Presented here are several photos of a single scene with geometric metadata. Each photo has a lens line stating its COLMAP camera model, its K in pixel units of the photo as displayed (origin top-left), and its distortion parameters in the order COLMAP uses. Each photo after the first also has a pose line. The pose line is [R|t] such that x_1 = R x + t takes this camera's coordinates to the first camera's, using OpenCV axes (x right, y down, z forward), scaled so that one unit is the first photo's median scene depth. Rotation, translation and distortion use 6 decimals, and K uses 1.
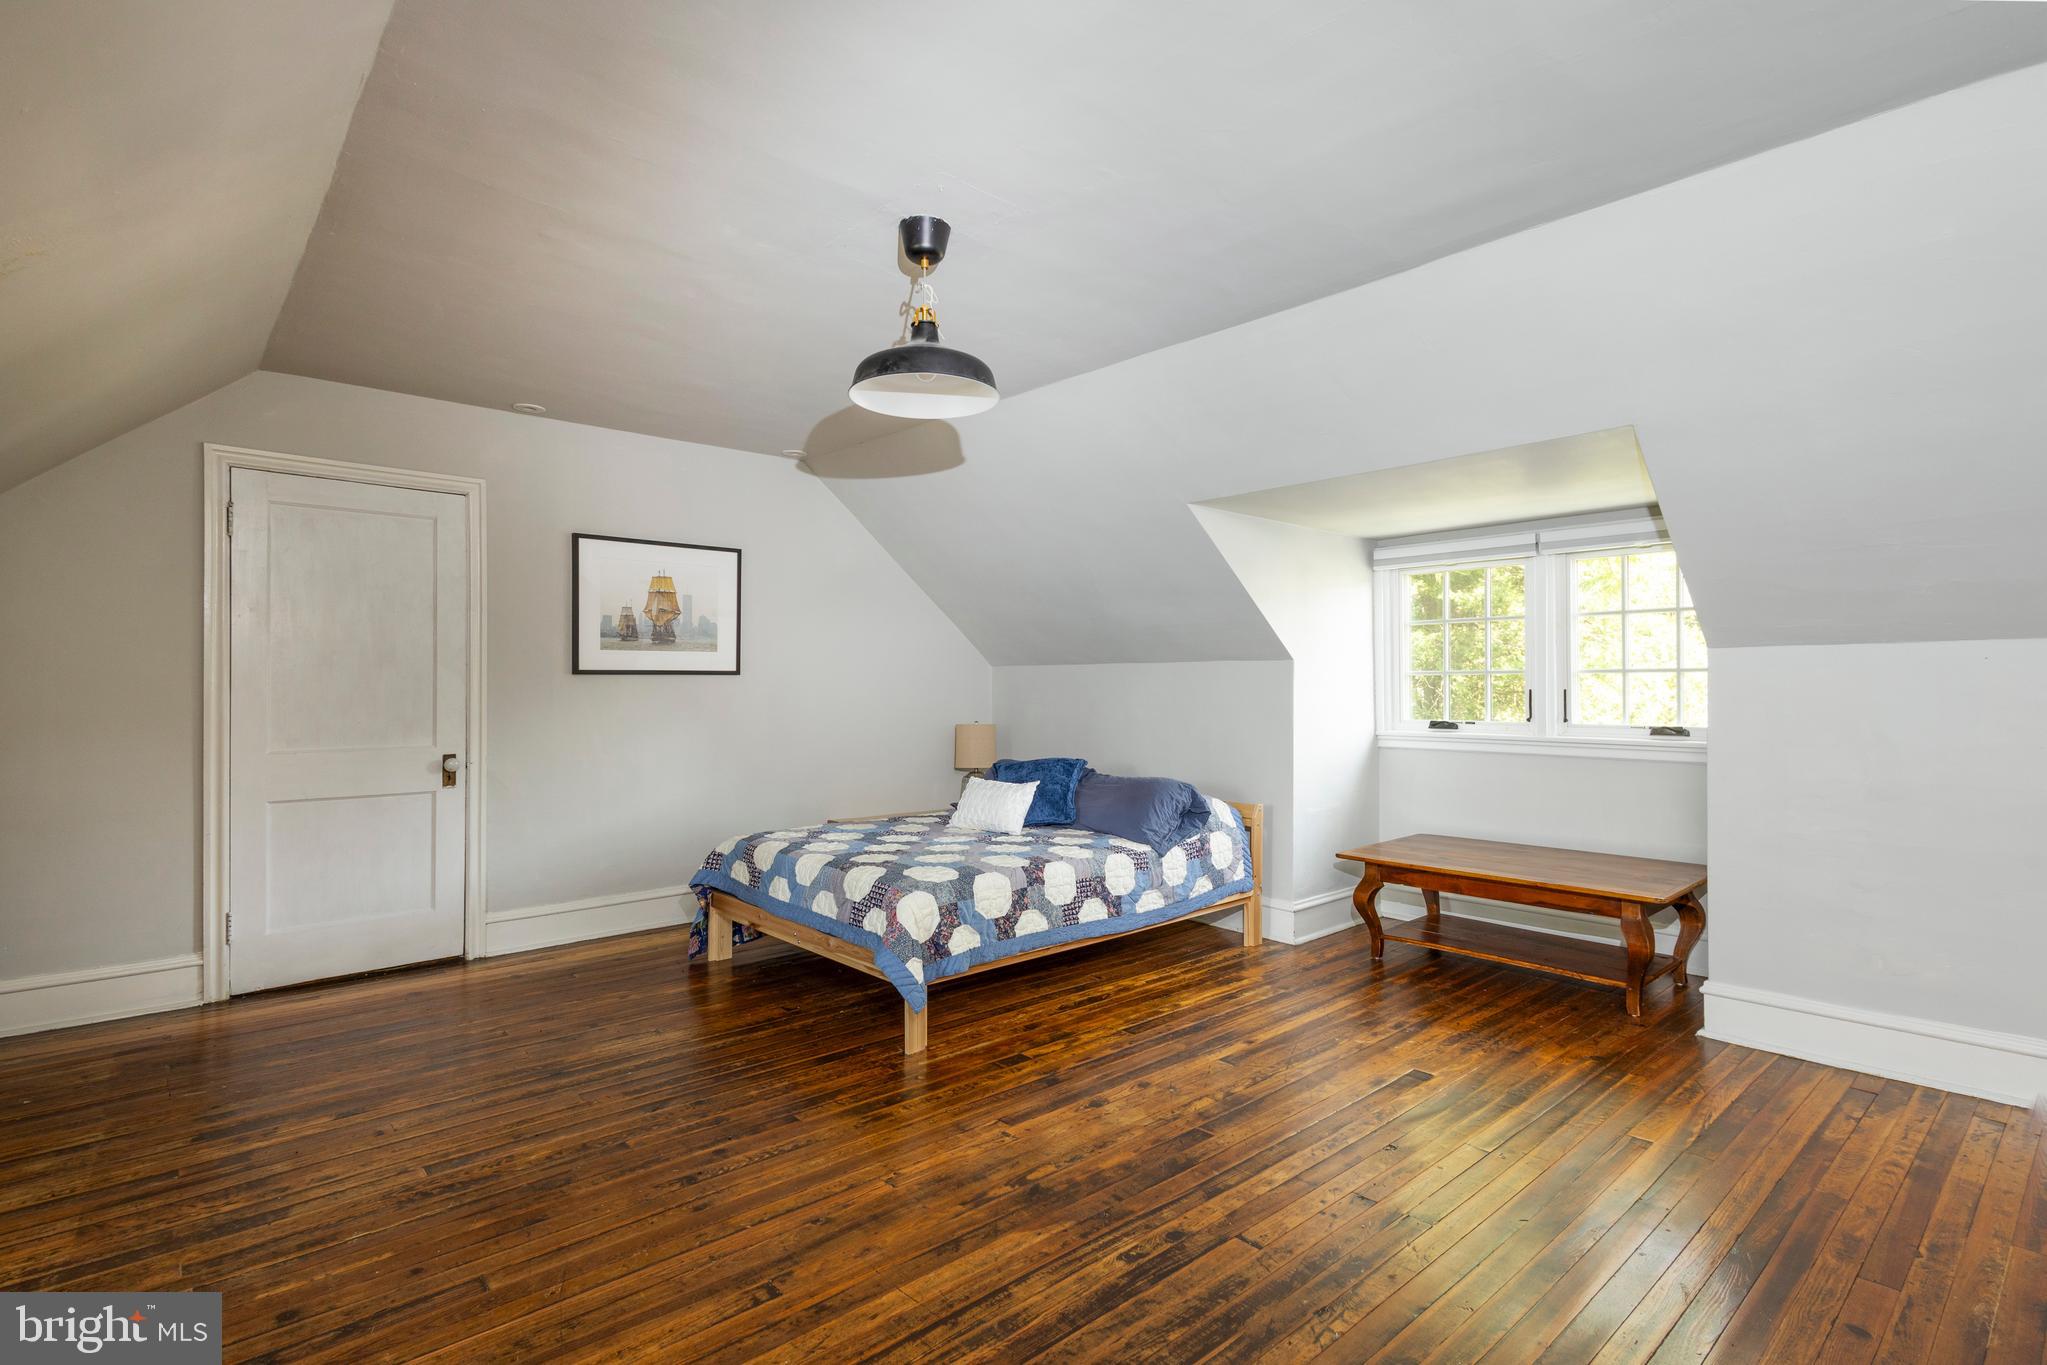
lens RADIAL K [[983.5, 0, 1032.6], [0, 983.5, 682.6], [0, 0, 1]] dist [0.008794, -0.002505]
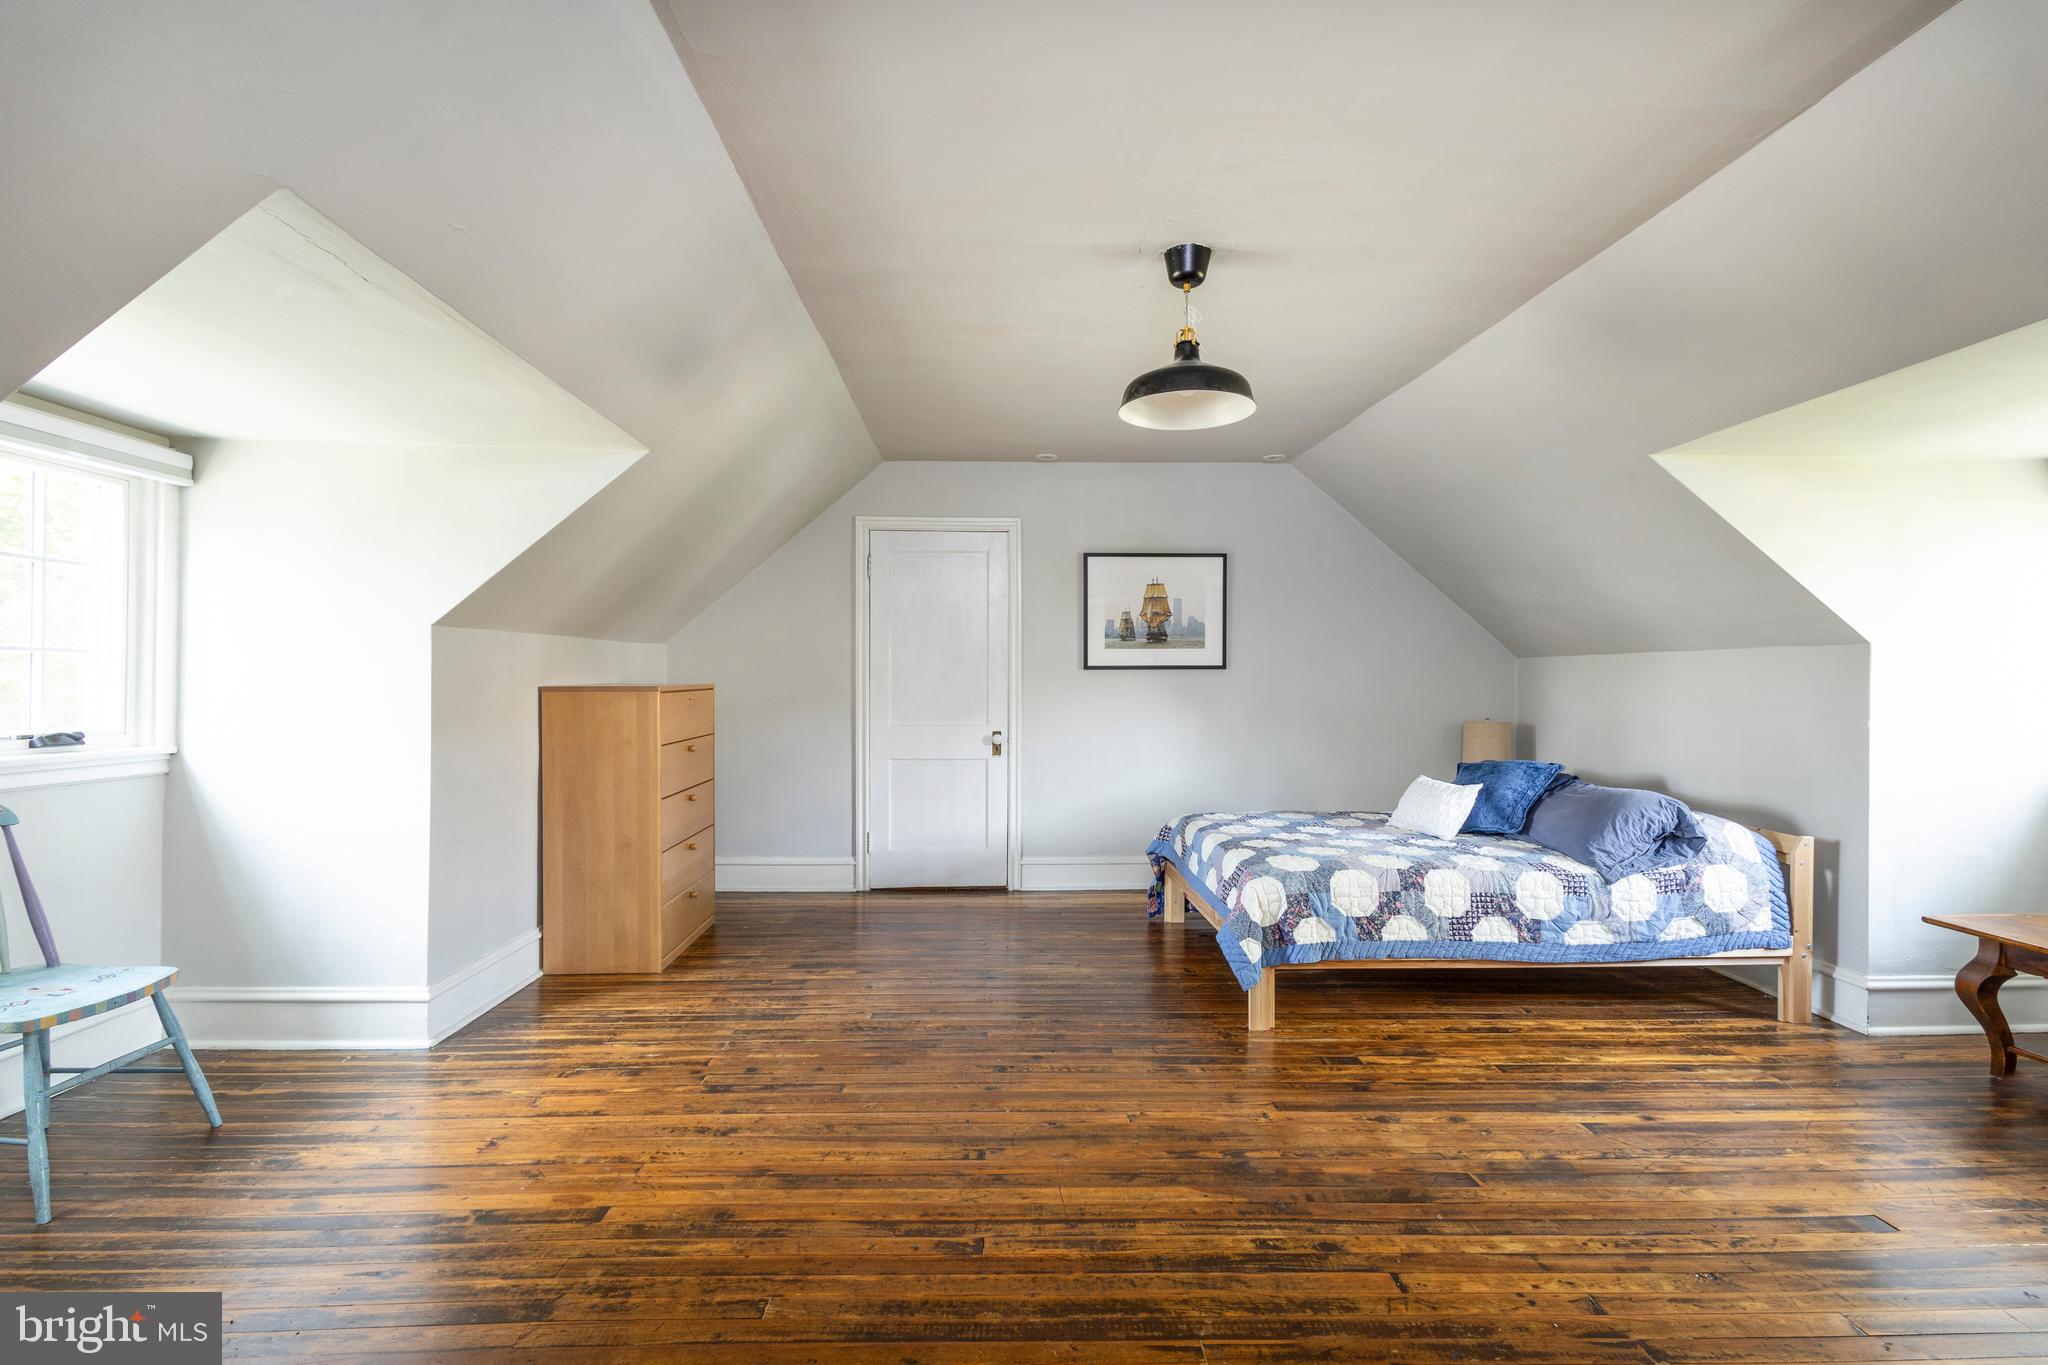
lens RADIAL K [[984.0, 0, 1030.3], [0, 984.0, 681.6], [0, 0, 1]] dist [0.008794, -0.002505]
pose [[0.754542, 0.002207, -0.656248, 0.346752], [0.000066, 0.999994, 0.003438, 0.002841], [0.656252, -0.002637, 0.754537, 0.050631]]
